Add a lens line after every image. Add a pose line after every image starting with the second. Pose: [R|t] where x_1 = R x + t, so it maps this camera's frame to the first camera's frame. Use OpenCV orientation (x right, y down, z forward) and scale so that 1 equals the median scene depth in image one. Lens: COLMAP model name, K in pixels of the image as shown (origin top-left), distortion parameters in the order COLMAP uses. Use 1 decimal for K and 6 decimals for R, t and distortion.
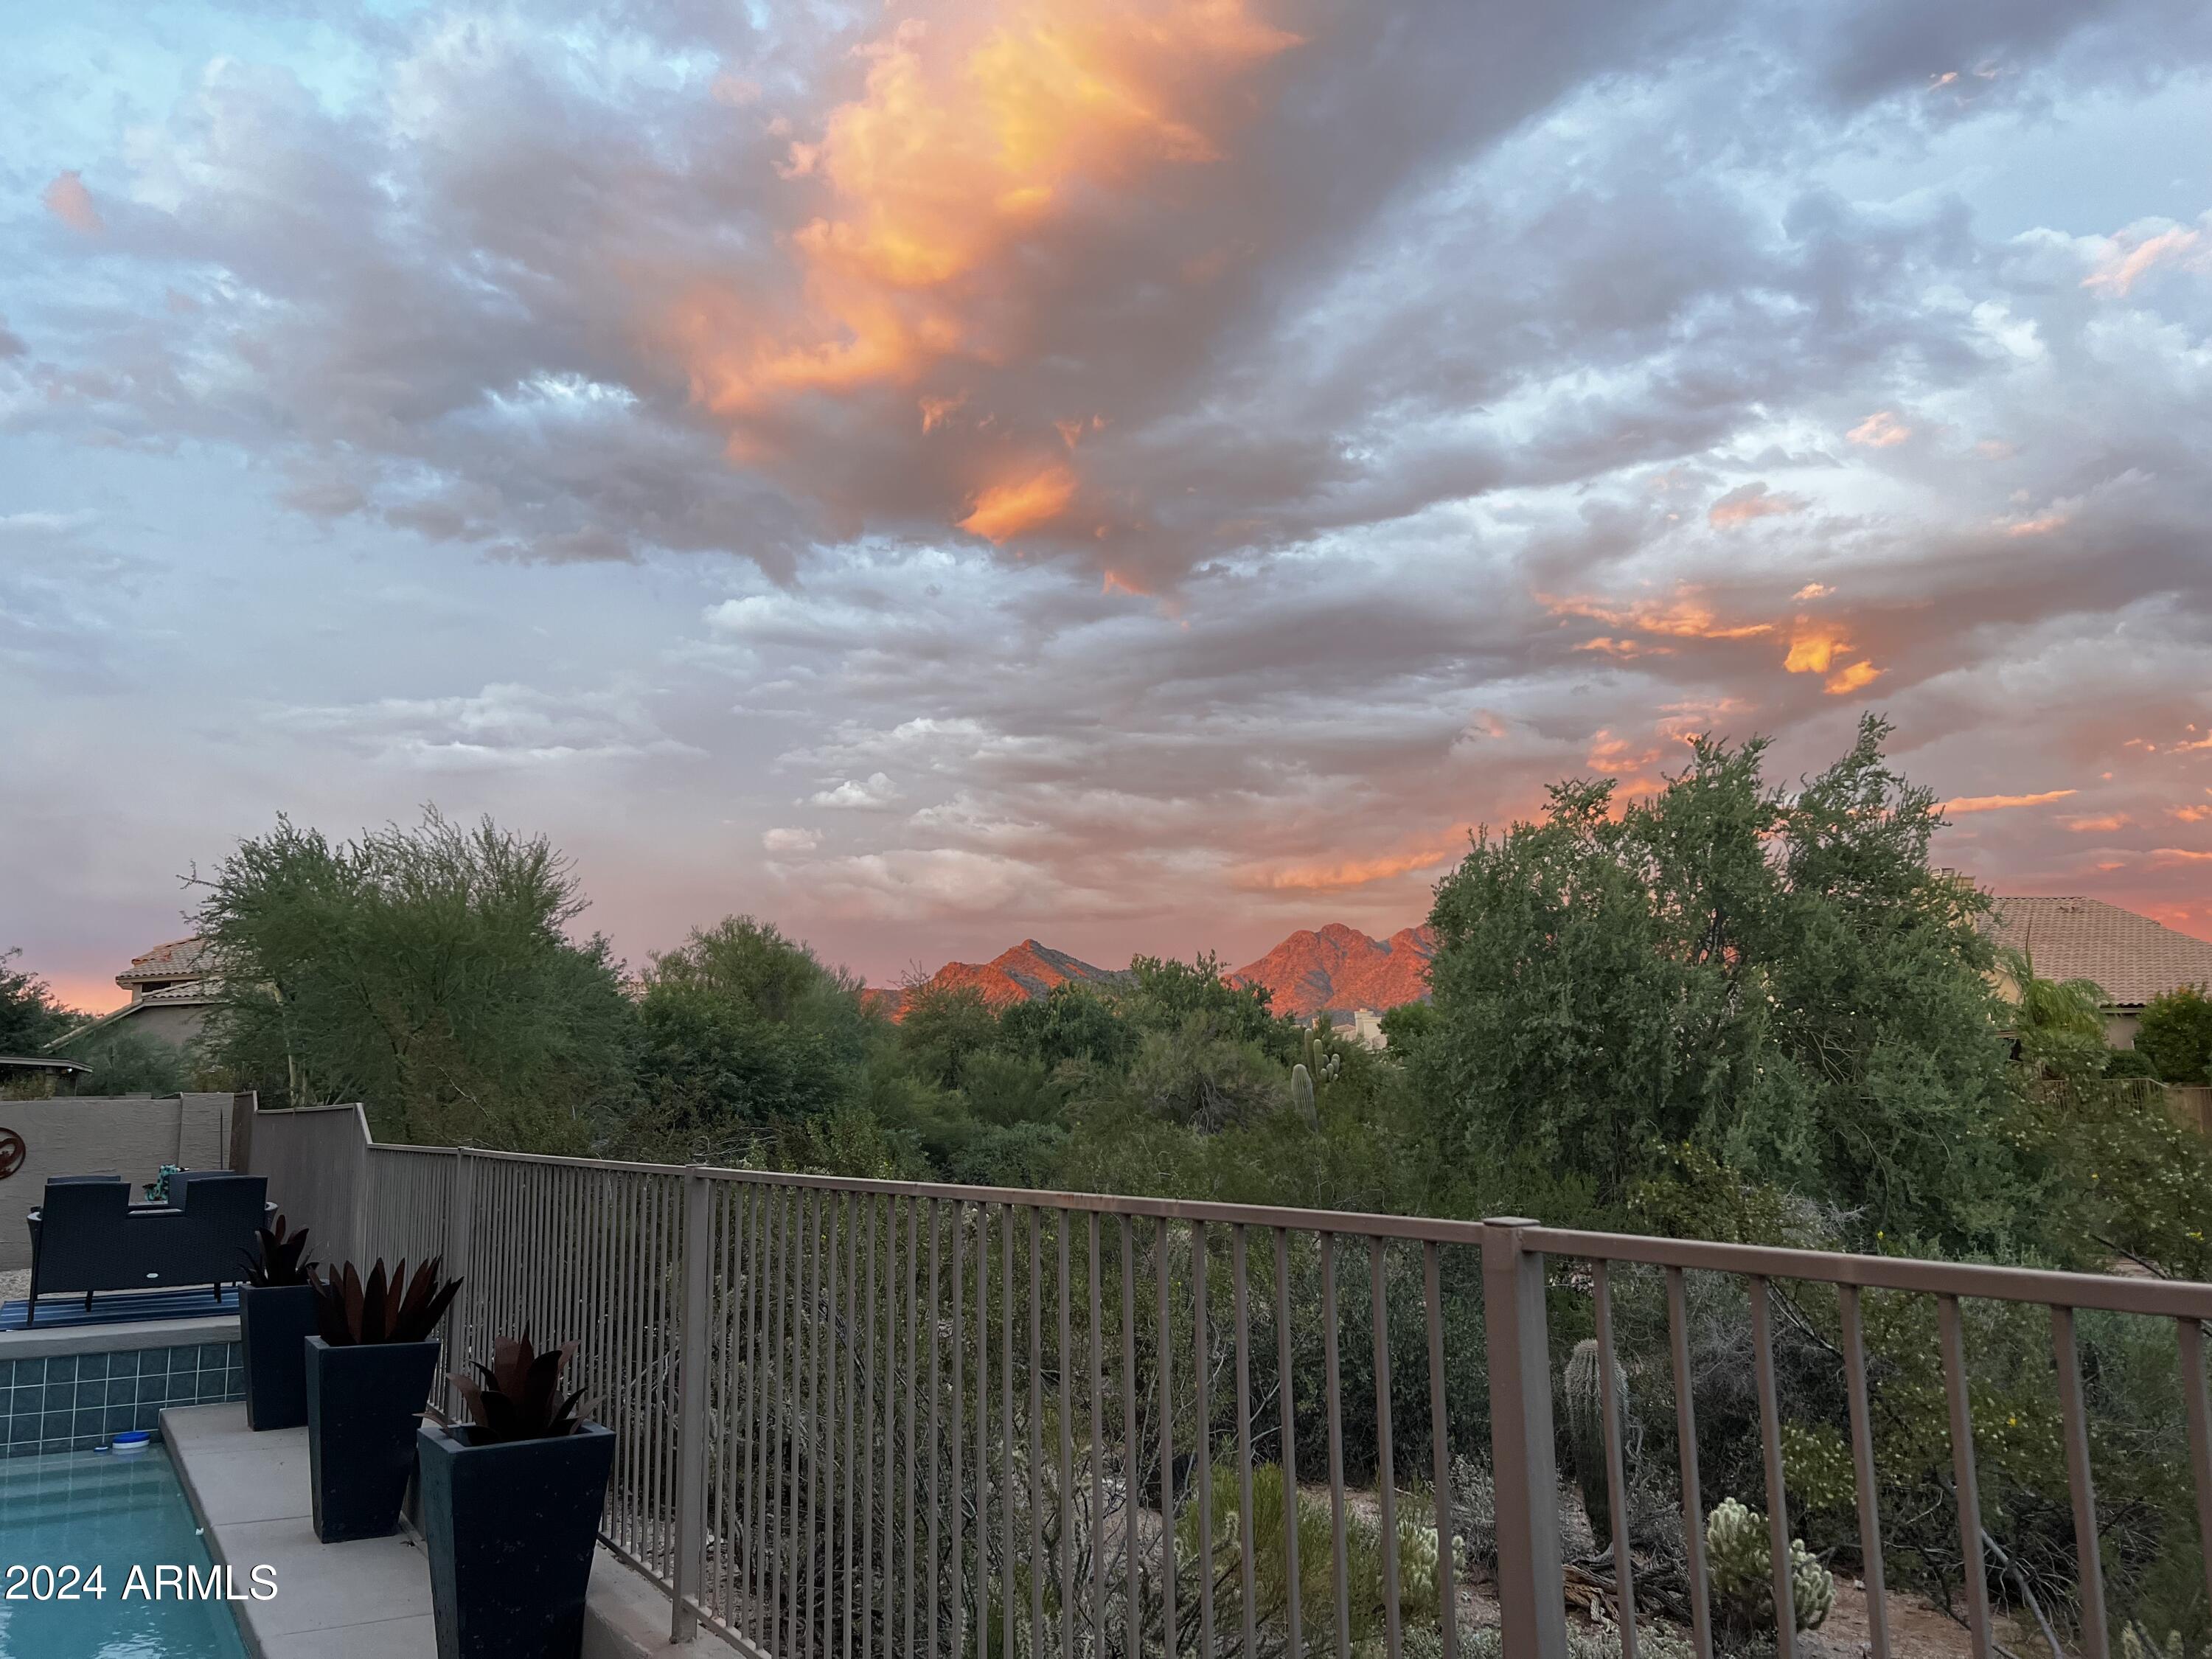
lens RADIAL K [[1712.1, 0, 1088.6], [0, 1712.1, 776.4], [0, 0, 1]] dist [0.004394, -0.040295]
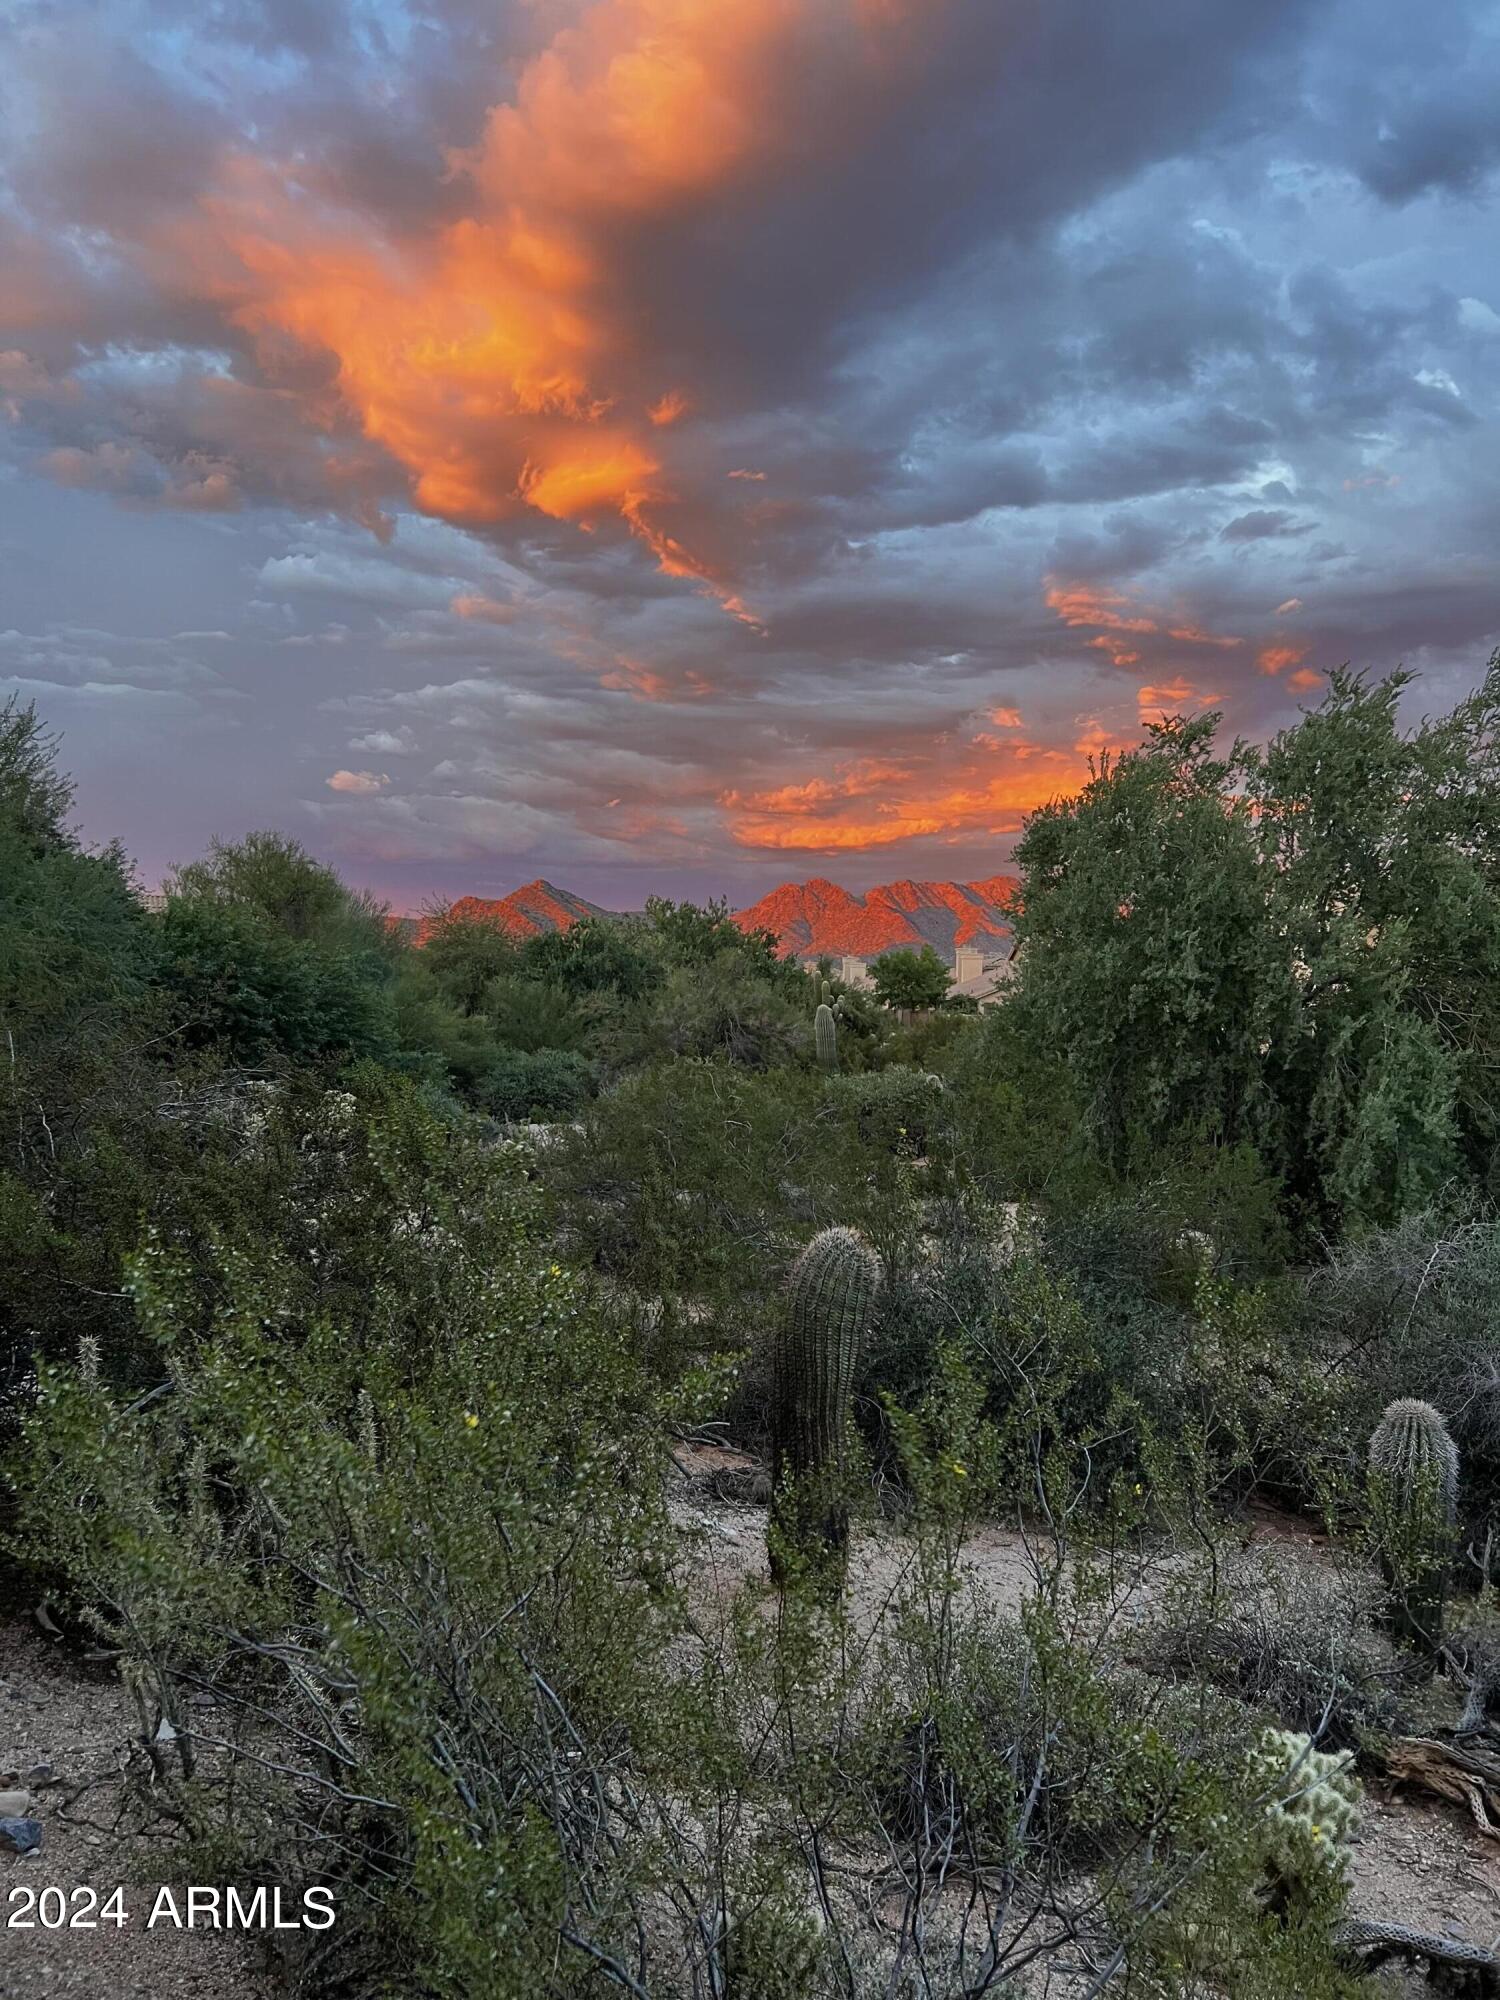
lens RADIAL K [[1548.0, 0, 749.0], [0, 1548.0, 1005.5], [0, 0, 1]] dist [0.004394, -0.040295]
pose [[0.994162, 0.040639, 0.099948, -0.023872], [-0.057039, 0.984281, 0.167145, 0.030693], [-0.091585, -0.171870, 0.980853, 0.177366]]
